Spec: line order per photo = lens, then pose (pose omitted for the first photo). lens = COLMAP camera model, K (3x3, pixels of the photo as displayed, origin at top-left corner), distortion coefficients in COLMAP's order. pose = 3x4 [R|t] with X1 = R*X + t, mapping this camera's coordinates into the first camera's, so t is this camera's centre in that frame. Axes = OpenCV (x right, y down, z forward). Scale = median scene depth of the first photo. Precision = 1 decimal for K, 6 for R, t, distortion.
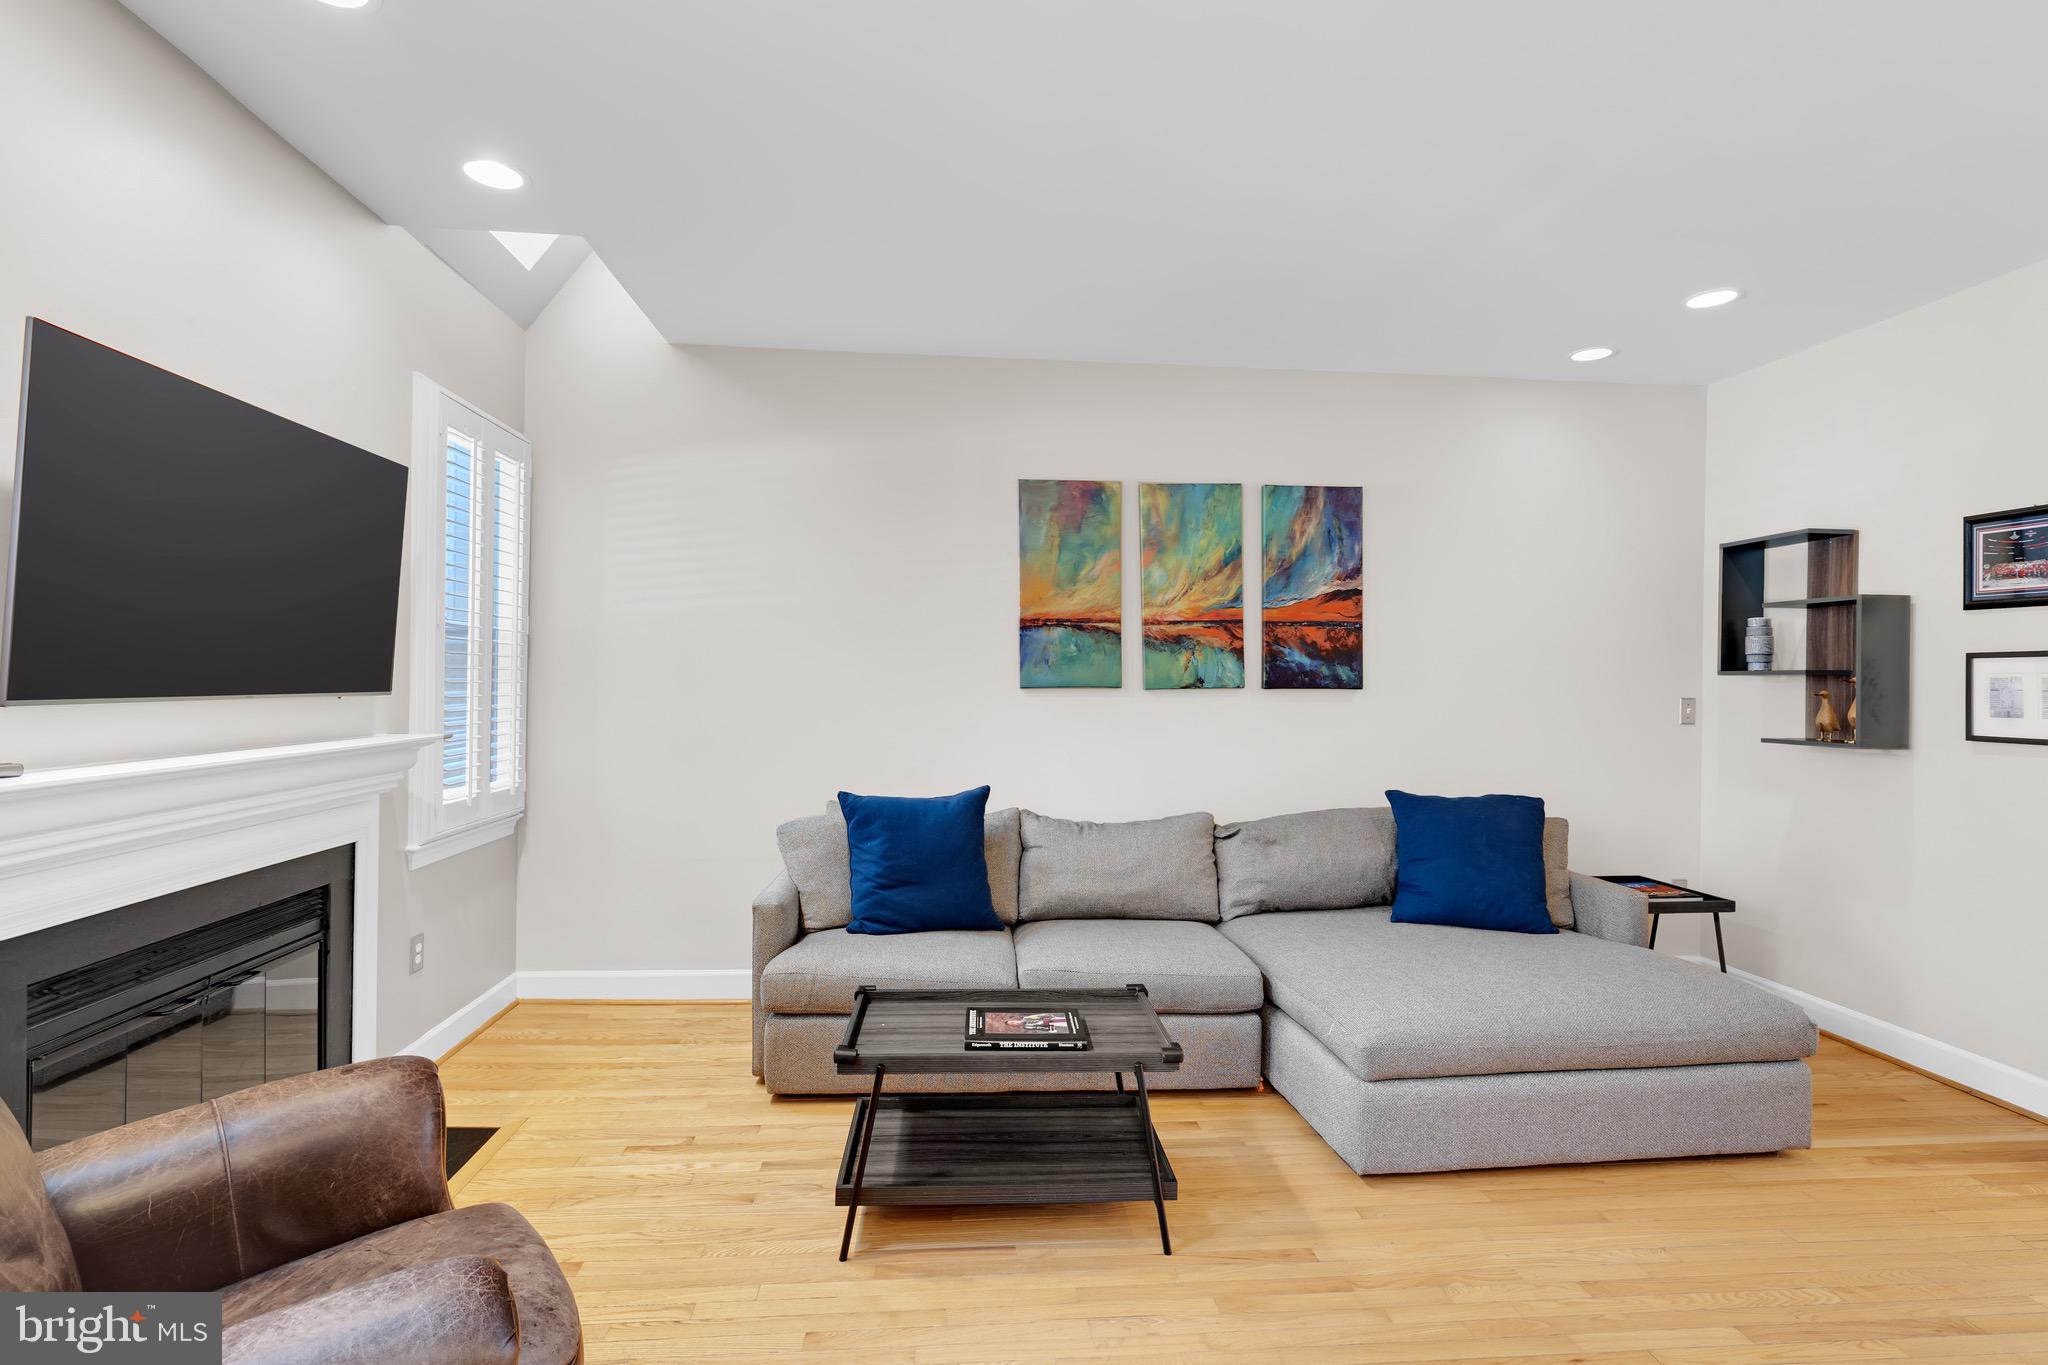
lens RADIAL K [[932.0, 0, 1021.1], [0, 932.0, 692.7], [0, 0, 1]] dist [-0.000654, 0.000747]
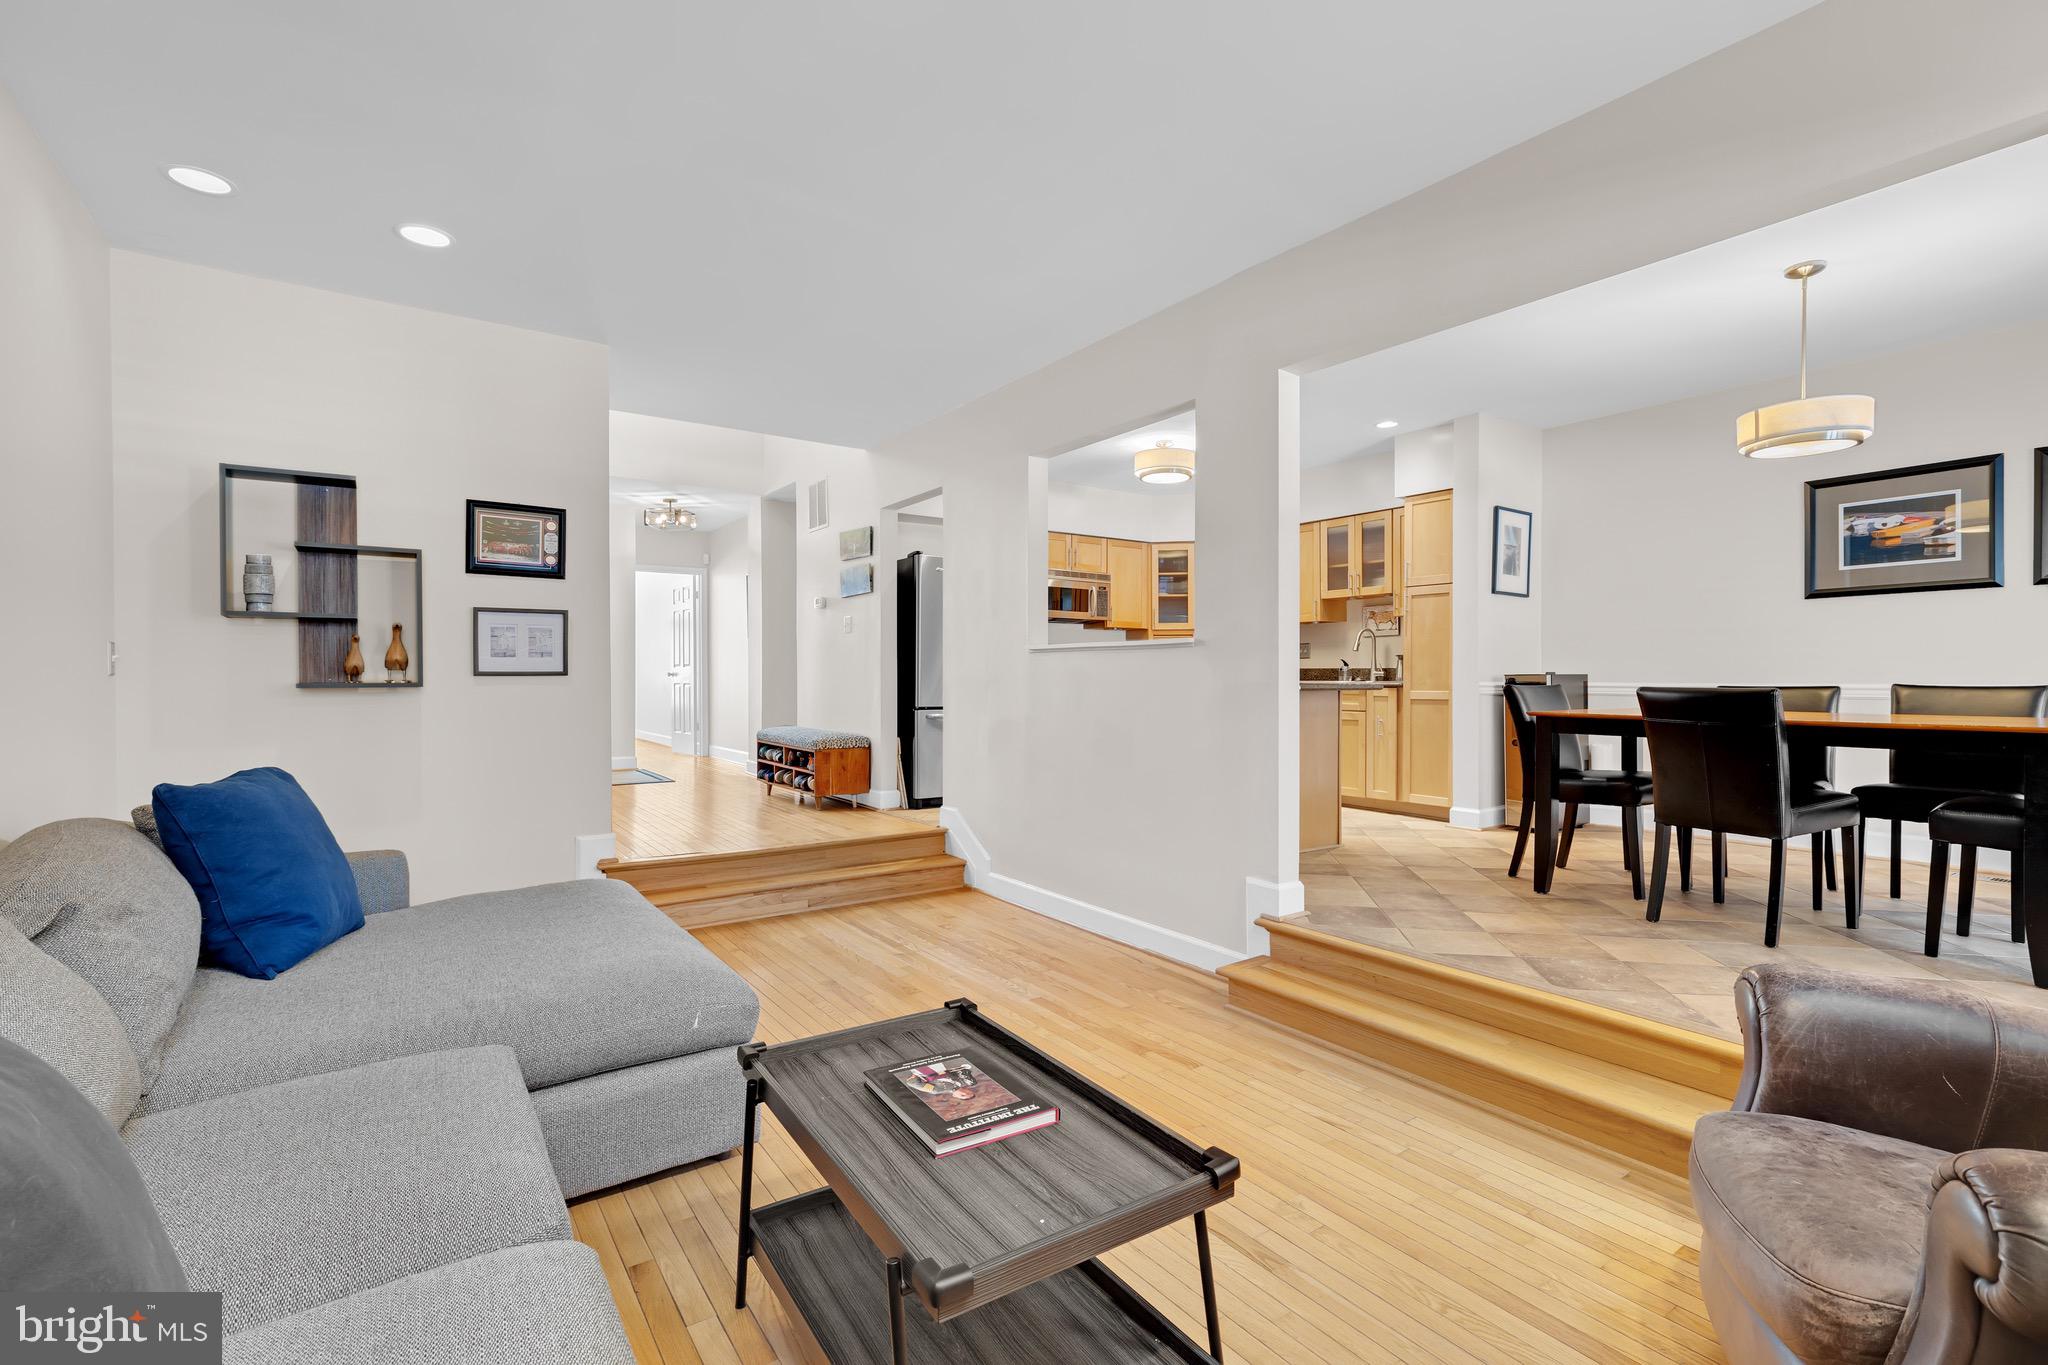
lens RADIAL K [[932.0, 0, 1012.1], [0, 932.0, 693.3], [0, 0, 1]] dist [-0.000654, 0.000747]
pose [[-0.494608, -0.027431, 0.868683, -0.372125], [0.000179, 0.999499, 0.031663, 0.026988], [-0.869116, 0.015816, -0.494355, 0.802394]]
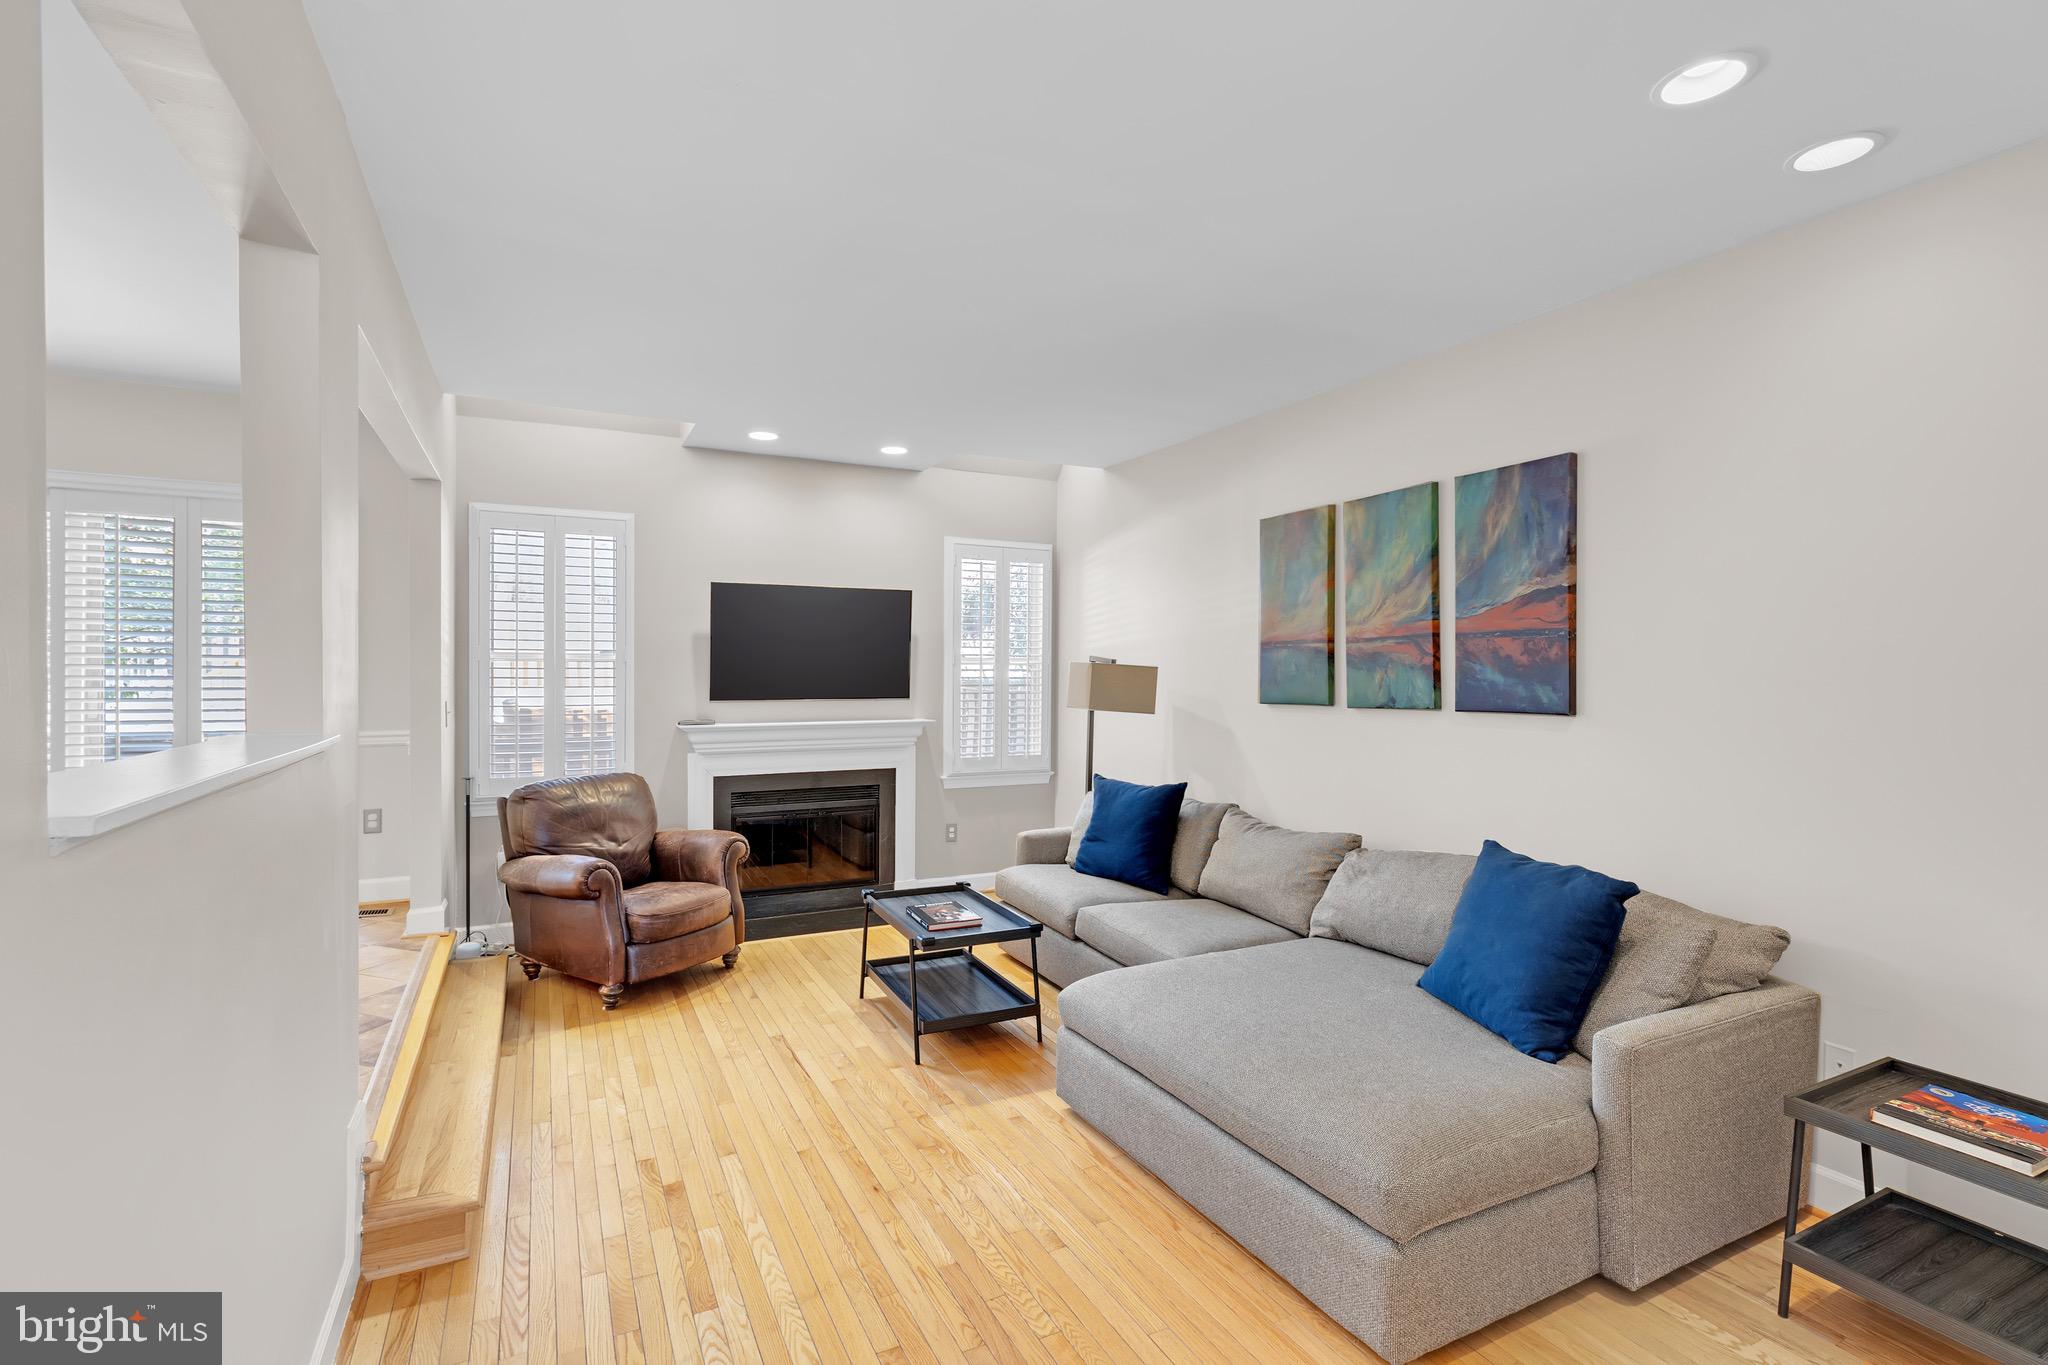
lens RADIAL K [[932.0, 0, 1019.9], [0, 932.0, 668.0], [0, 0, 1]] dist [-0.000654, 0.000747]
pose [[0.380842, -0.011169, -0.924573, 0.961707], [-0.010424, 0.999812, -0.016371, -0.027329], [0.924581, 0.015873, 0.380654, 0.309465]]
